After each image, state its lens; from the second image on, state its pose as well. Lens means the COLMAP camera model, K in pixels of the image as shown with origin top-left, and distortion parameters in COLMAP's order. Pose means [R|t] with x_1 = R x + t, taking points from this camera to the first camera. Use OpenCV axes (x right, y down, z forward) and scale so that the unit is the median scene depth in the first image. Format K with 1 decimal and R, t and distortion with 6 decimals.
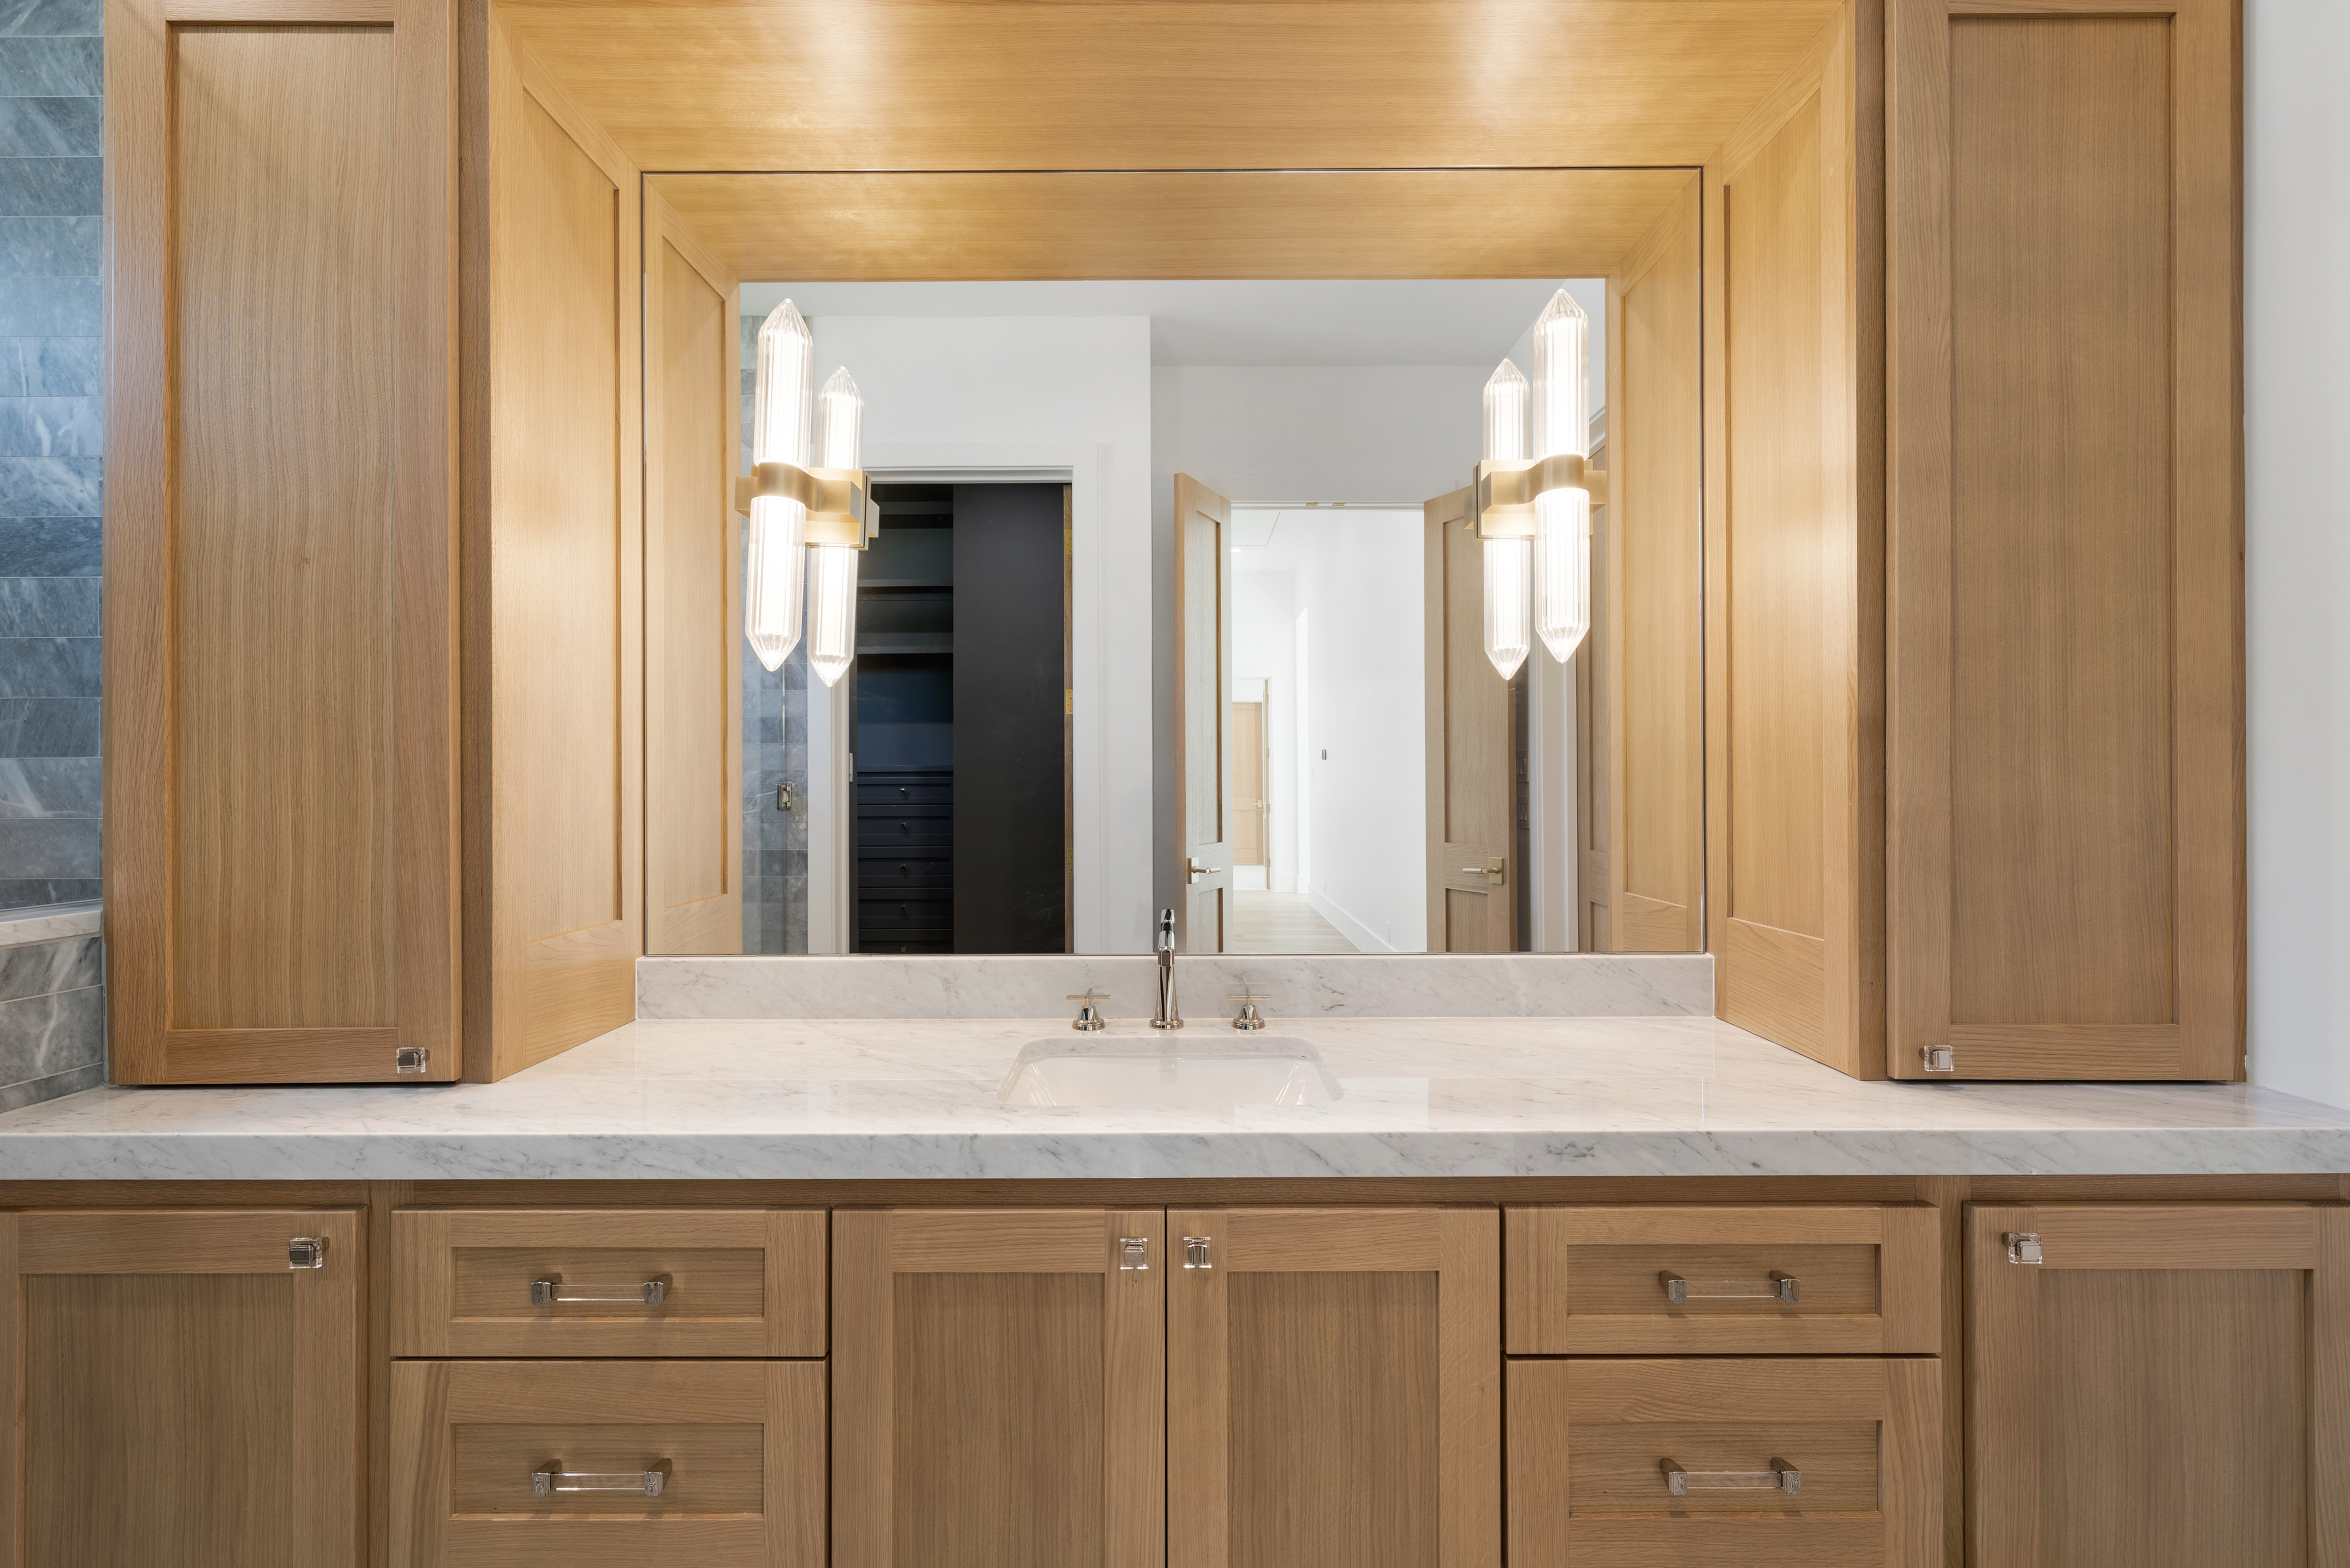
lens RADIAL K [[996.4, 0, 1167.5], [0, 996.4, 777.5], [0, 0, 1]] dist [-0.000873, 0.000256]
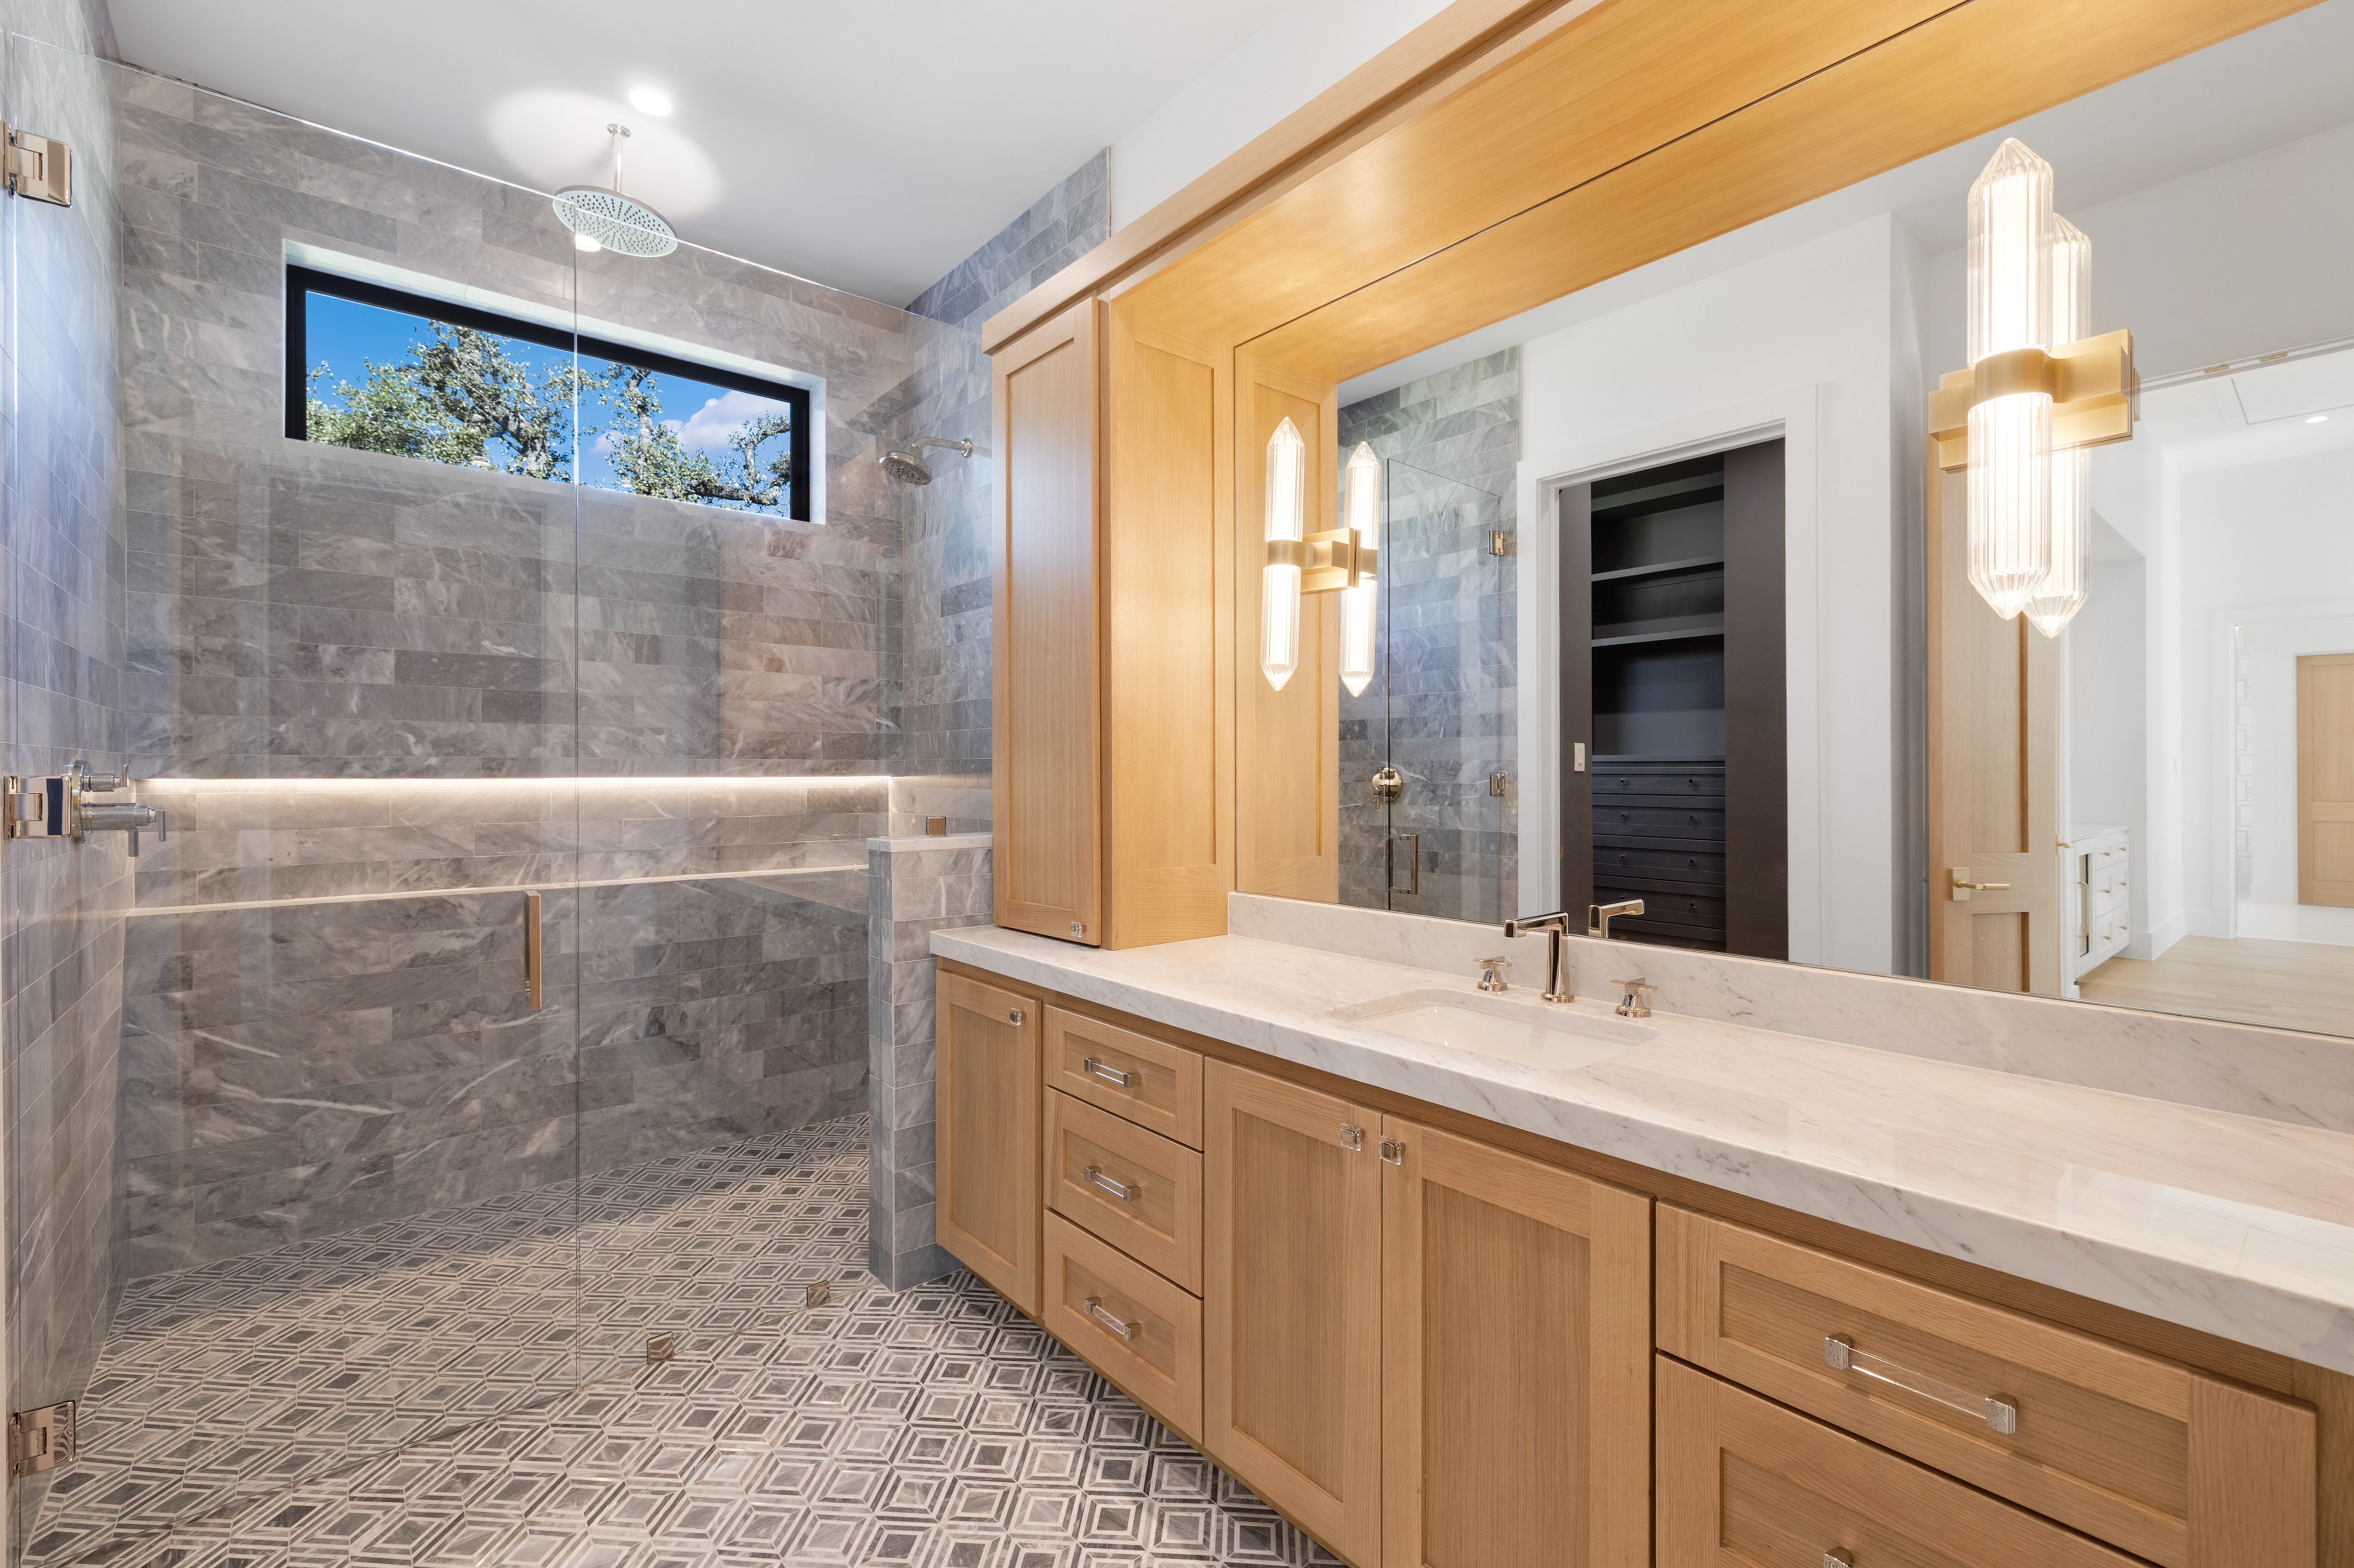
lens RADIAL K [[998.0, 0, 1169.5], [0, 998.0, 777.5], [0, 0, 1]] dist [-0.000873, 0.000256]
pose [[0.644304, 0.005965, -0.764746, 0.773903], [0.002611, 0.999947, 0.009999, -0.000939], [0.764765, -0.008439, 0.644254, -0.008618]]
